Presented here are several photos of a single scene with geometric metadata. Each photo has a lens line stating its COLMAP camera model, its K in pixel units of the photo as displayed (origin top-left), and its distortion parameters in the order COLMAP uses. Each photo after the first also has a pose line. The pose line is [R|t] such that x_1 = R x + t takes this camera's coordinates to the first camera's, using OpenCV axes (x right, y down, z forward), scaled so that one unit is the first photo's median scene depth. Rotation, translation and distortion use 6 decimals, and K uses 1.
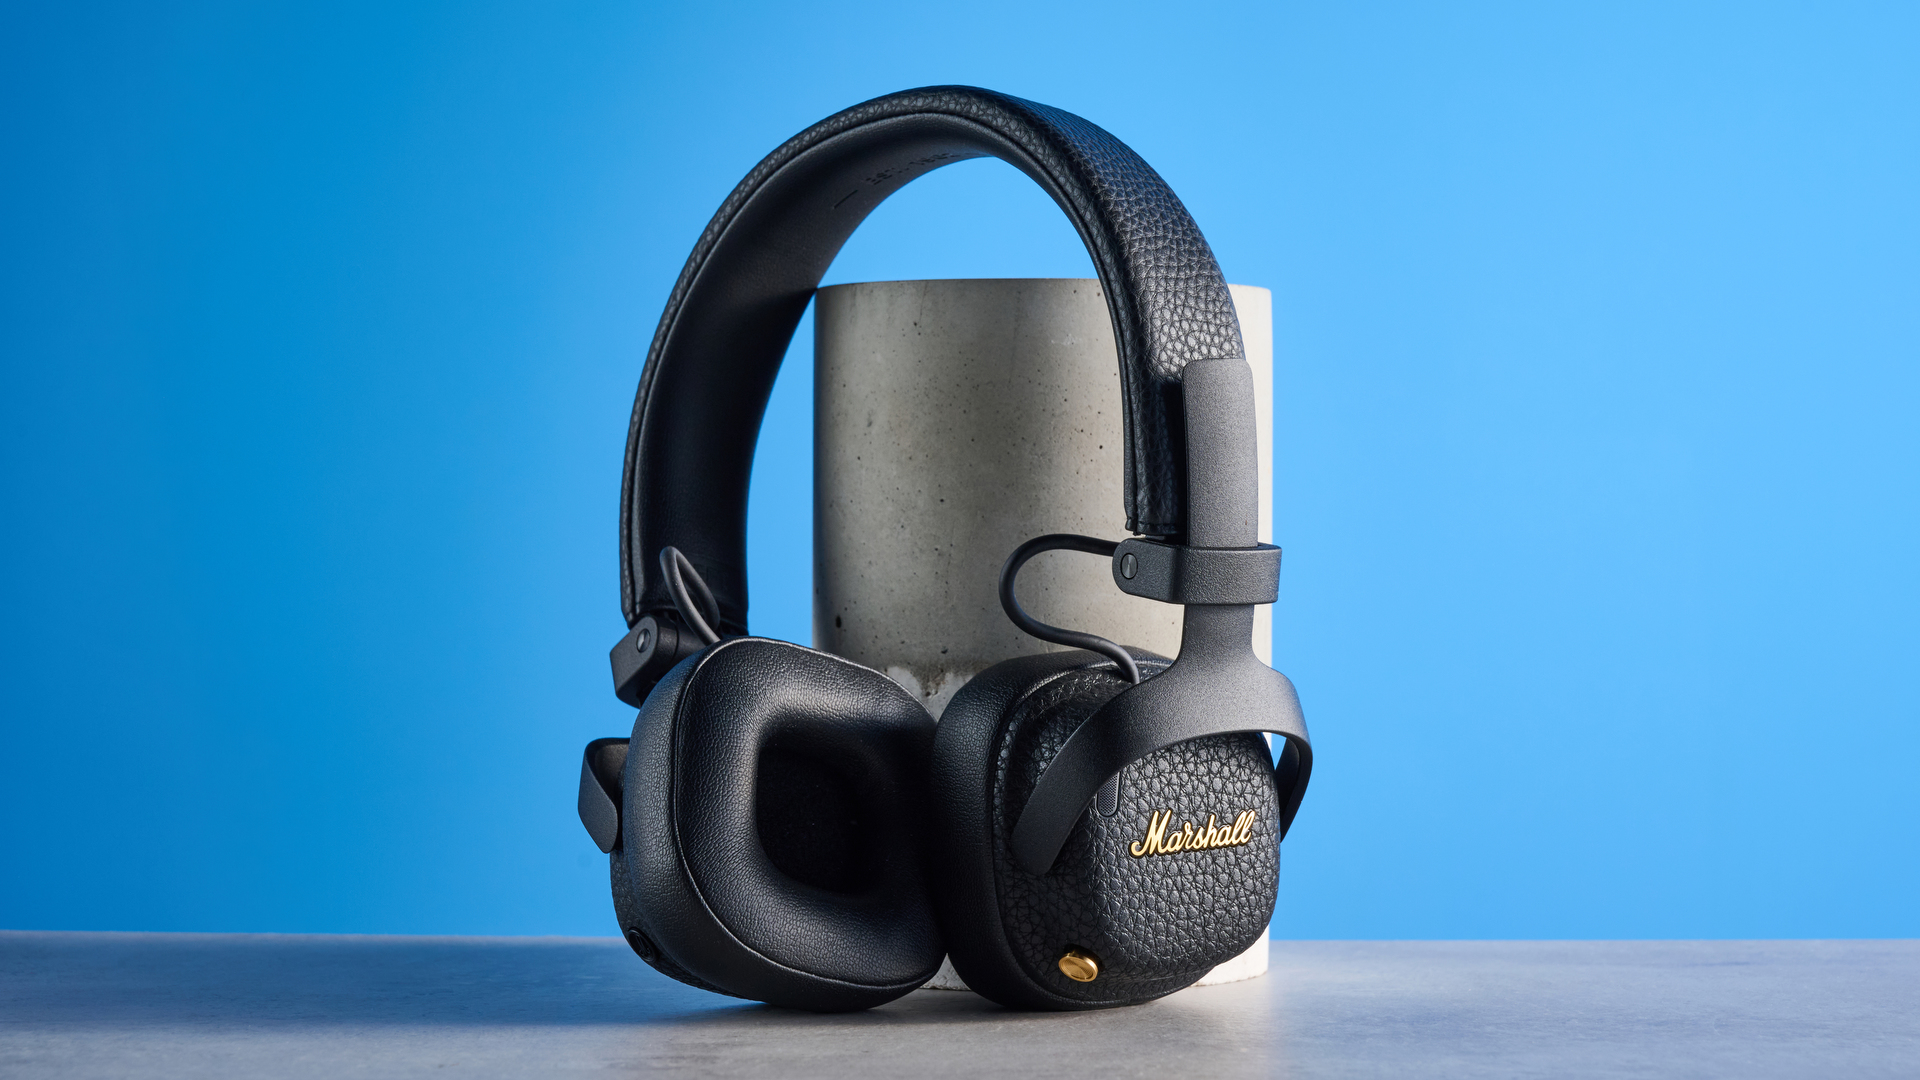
lens RADIAL K [[3707.5, 0, 959.0], [0, 3707.5, 537.2], [0, 0, 1]] dist [-0.192549, 0.000000]
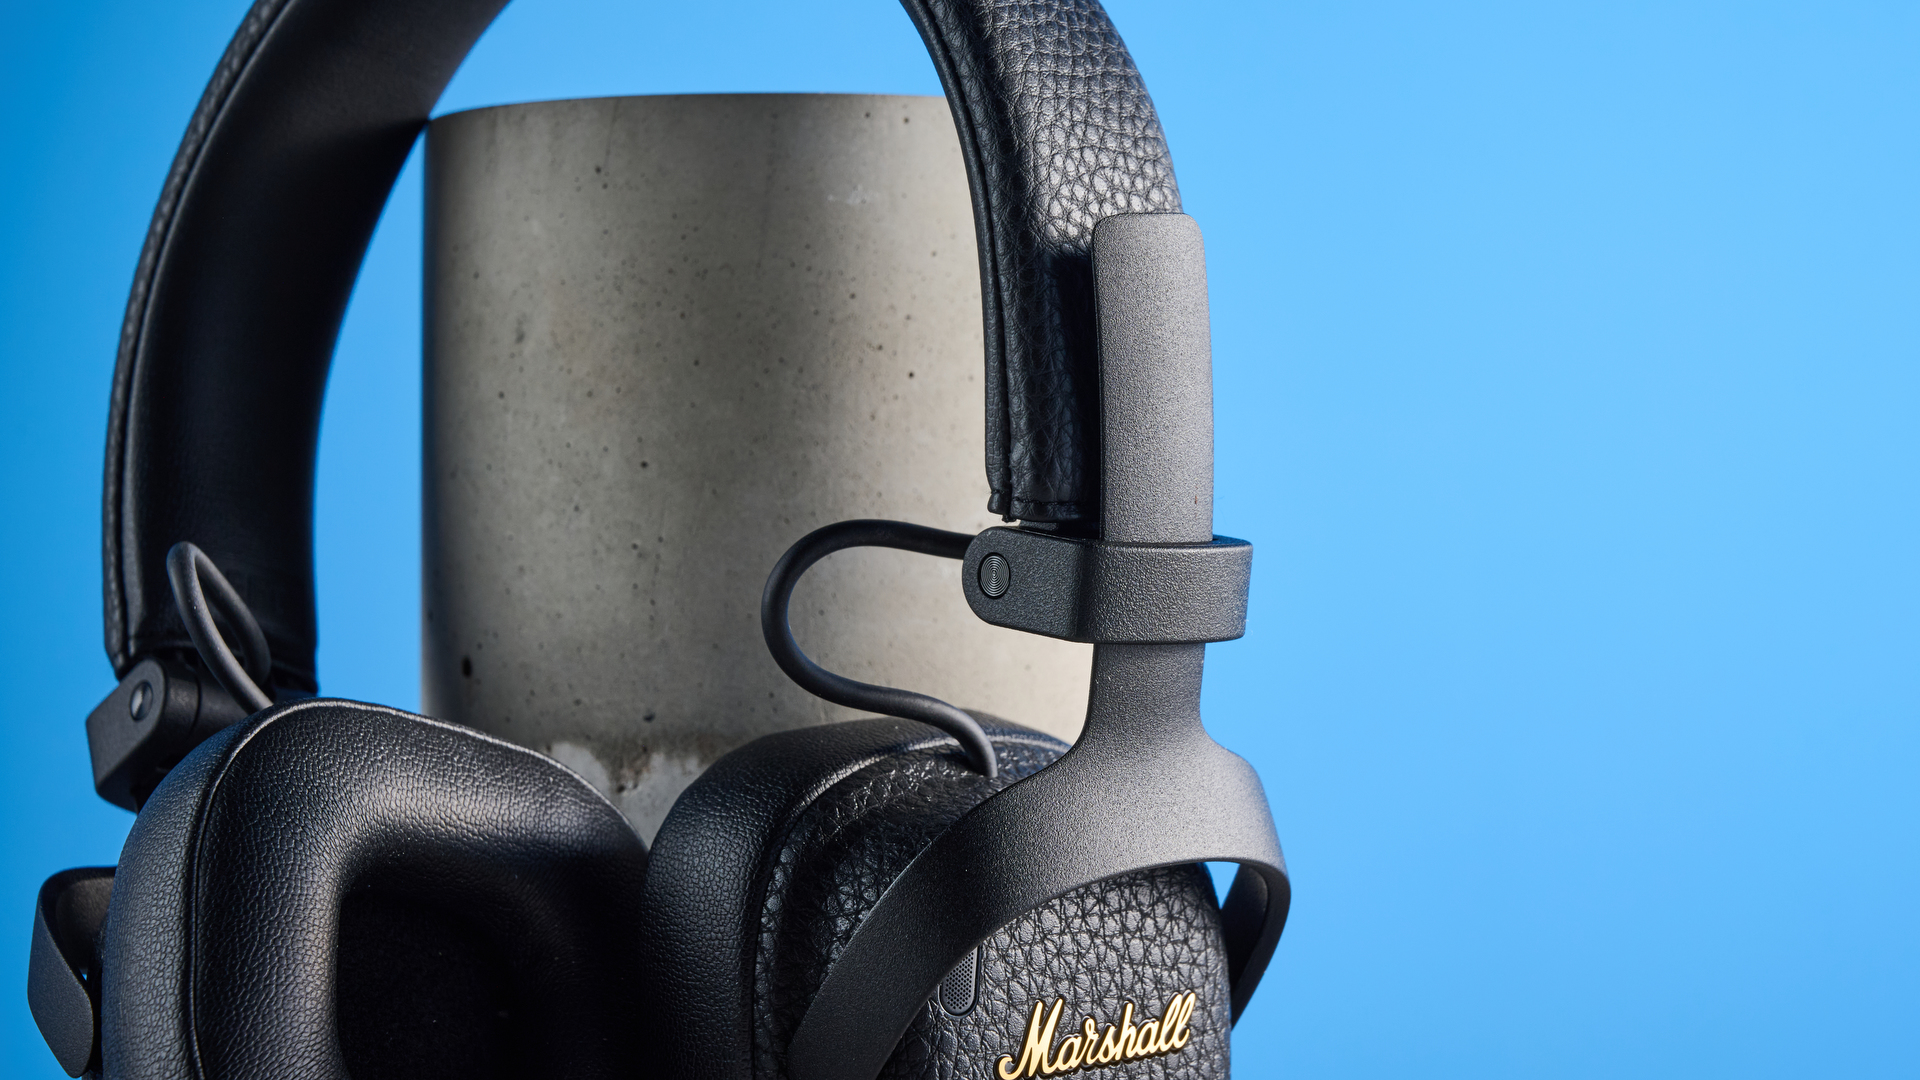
lens RADIAL K [[3707.5, 0, 965.2], [0, 3707.5, 538.2], [0, 0, 1]] dist [-0.192549, 0.000000]
pose [[0.992260, -0.000672, 0.124174, -0.028769], [0.000376, 0.999997, 0.002403, 0.000593], [-0.124176, -0.002337, 0.992258, 0.423316]]
